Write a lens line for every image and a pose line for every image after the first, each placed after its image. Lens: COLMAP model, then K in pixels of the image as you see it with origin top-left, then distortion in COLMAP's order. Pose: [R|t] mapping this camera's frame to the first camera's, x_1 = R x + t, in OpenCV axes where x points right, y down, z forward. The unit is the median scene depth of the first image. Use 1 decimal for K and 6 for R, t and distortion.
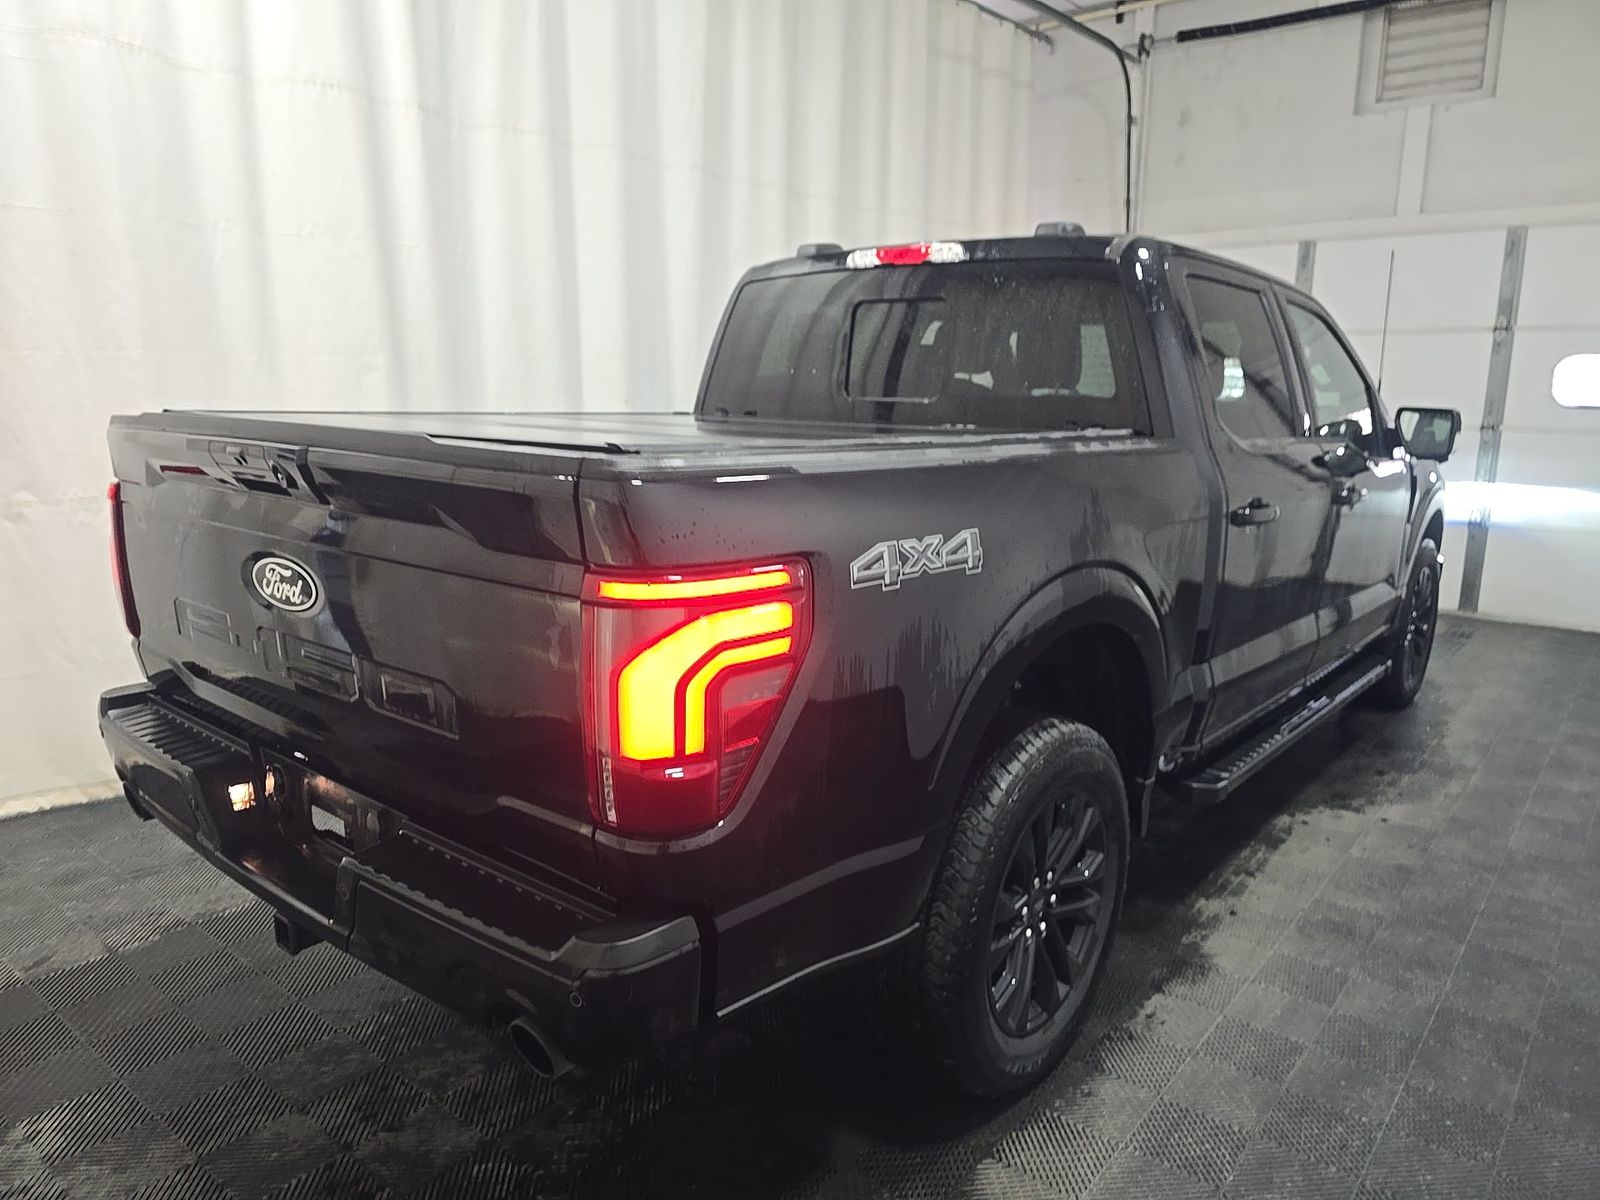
lens RADIAL K [[1063.4, 0, 800.0], [0, 1063.4, 600.0], [0, 0, 1]] dist [-0.006663, -0.006360]
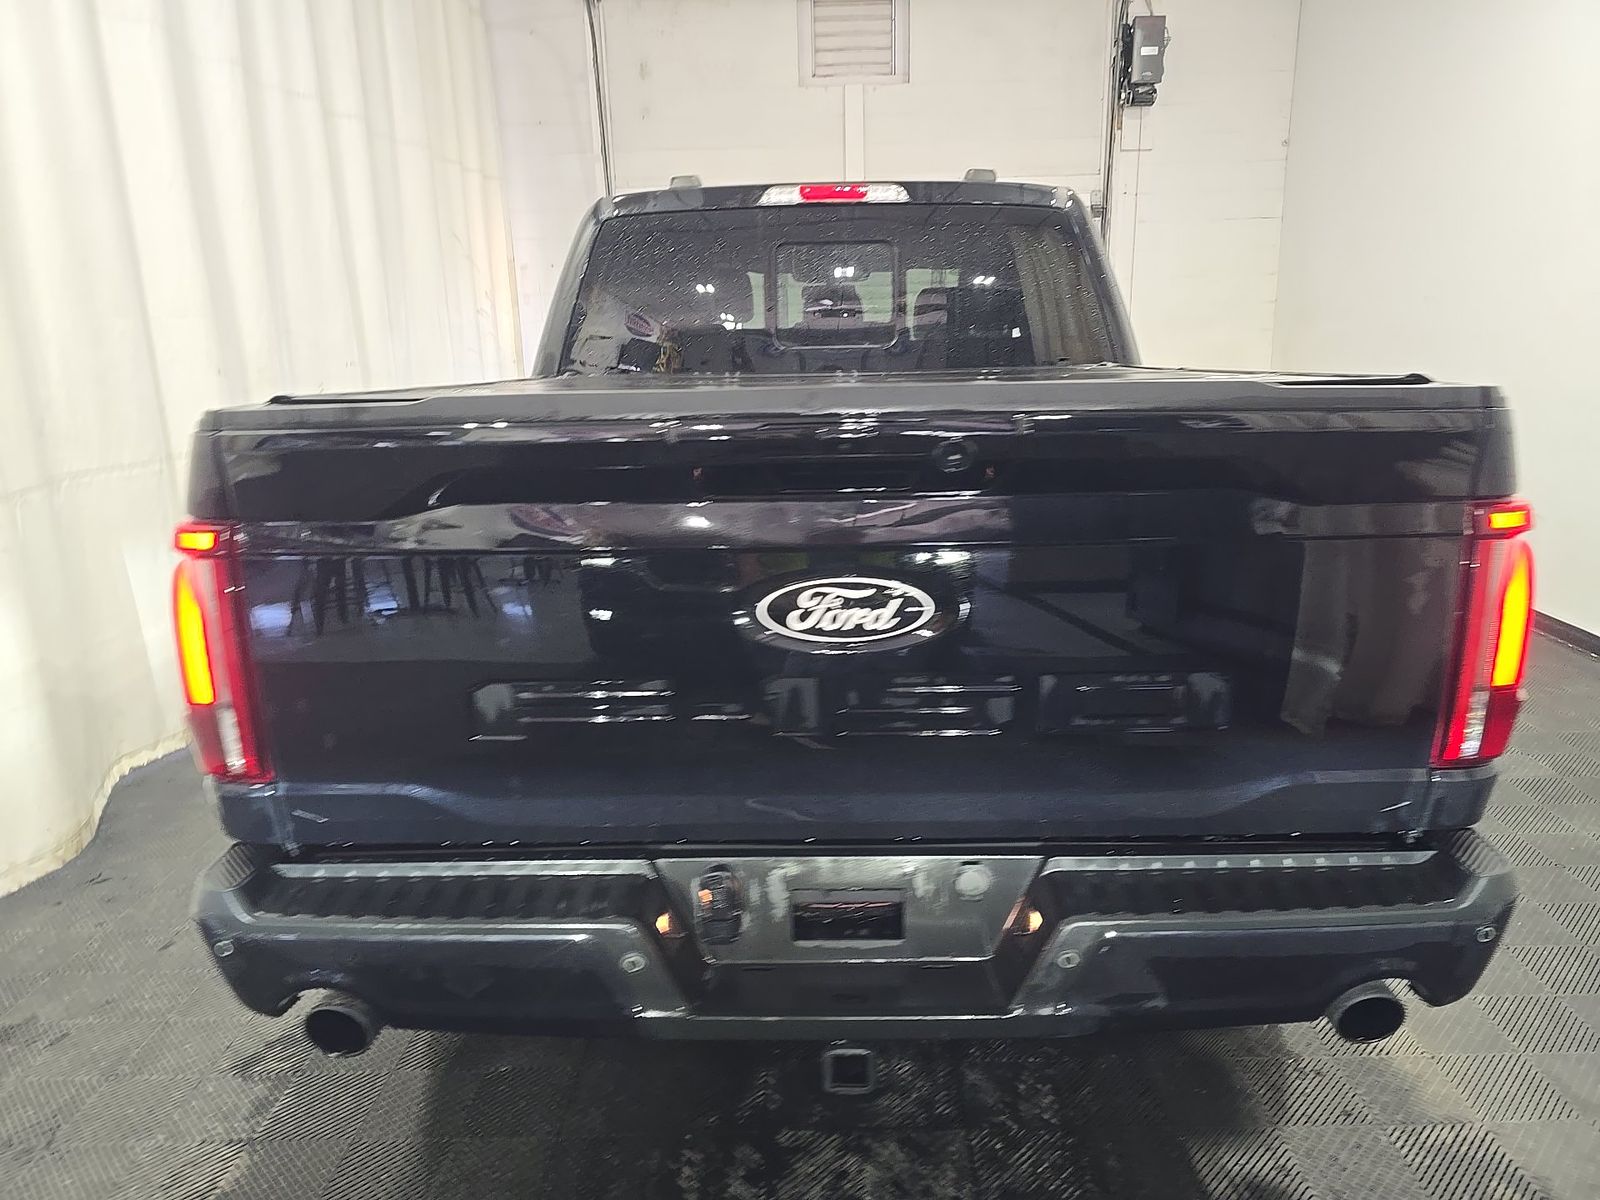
lens RADIAL K [[1054.9, 0, 800.0], [0, 1054.9, 600.0], [0, 0, 1]] dist [0.037078, -0.002035]
pose [[0.782807, -0.177524, 0.596404, -0.261667], [0.155488, 0.983842, 0.088764, -0.025260], [-0.602525, 0.023248, 0.797762, 0.122994]]
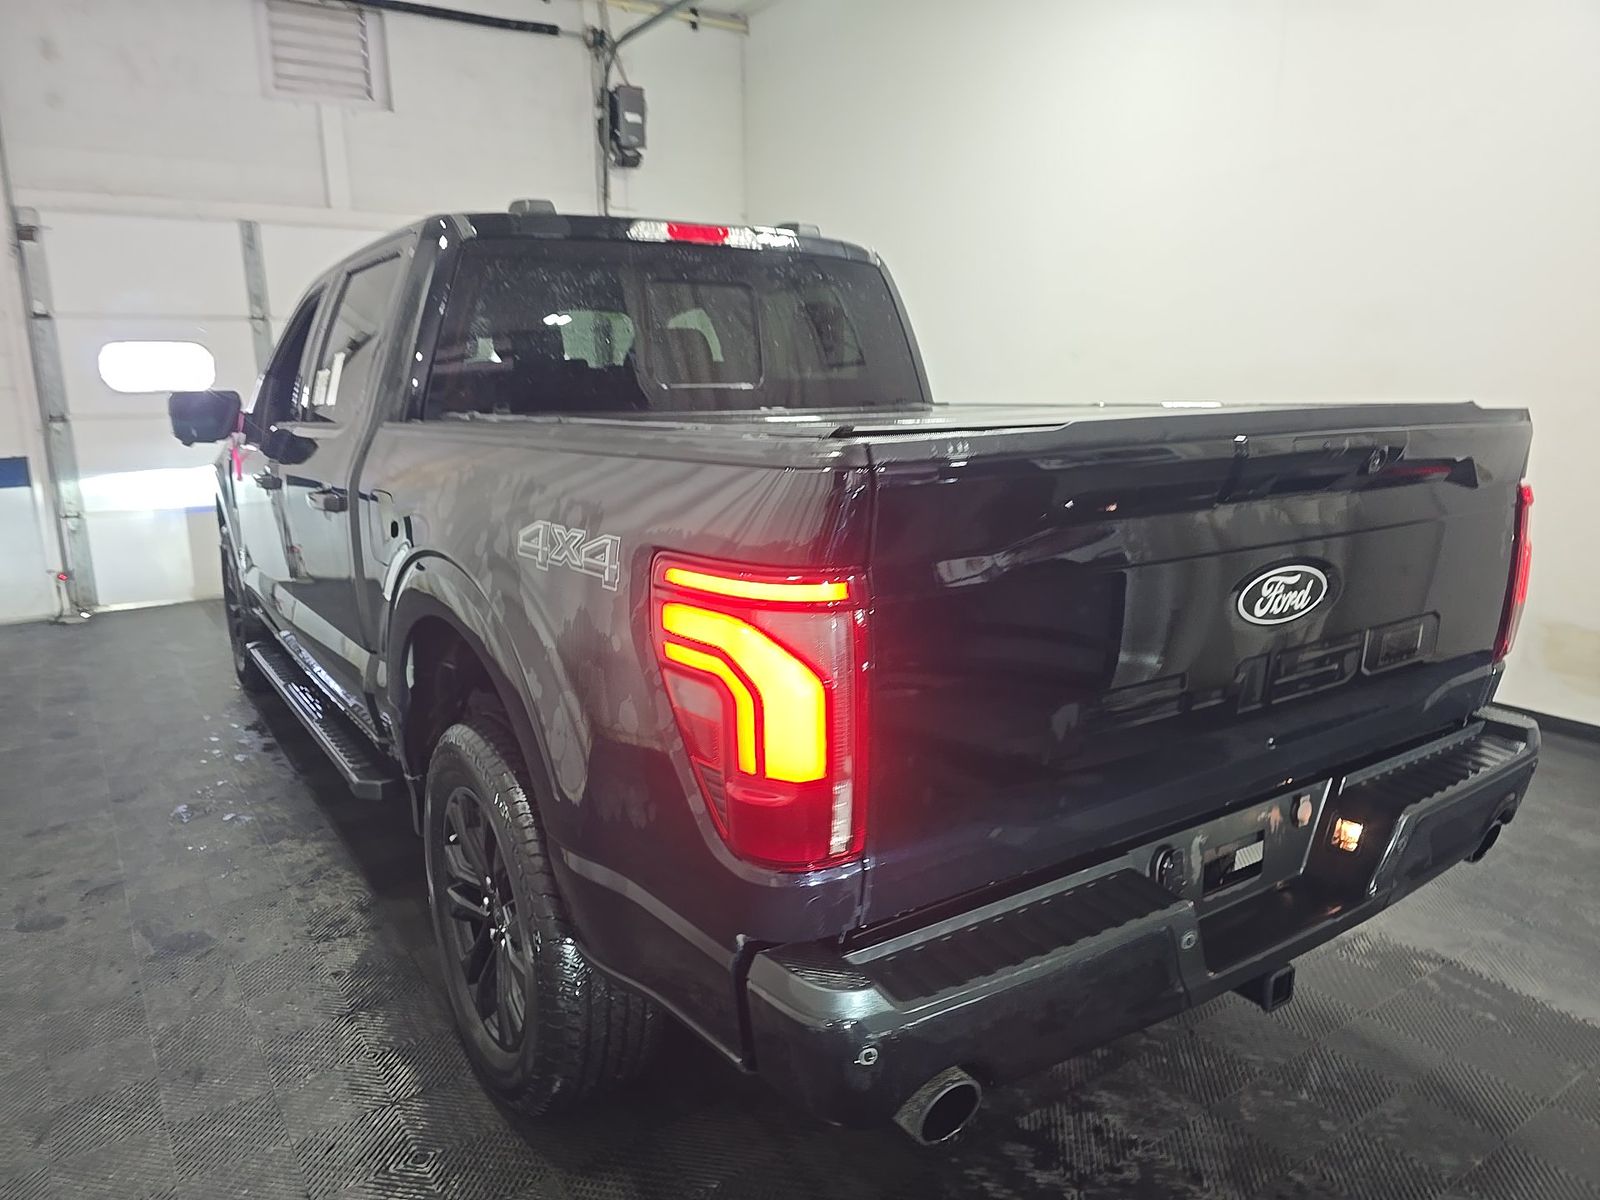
lens RADIAL K [[1091.2, 0, 800.0], [0, 1091.2, 600.0], [0, 0, 1]] dist [-0.001294, -0.004562]
pose [[0.288180, -0.209023, 0.934485, -0.401139], [0.205814, 0.966598, 0.152736, -0.064067], [-0.935197, 0.148314, 0.321574, 0.301682]]
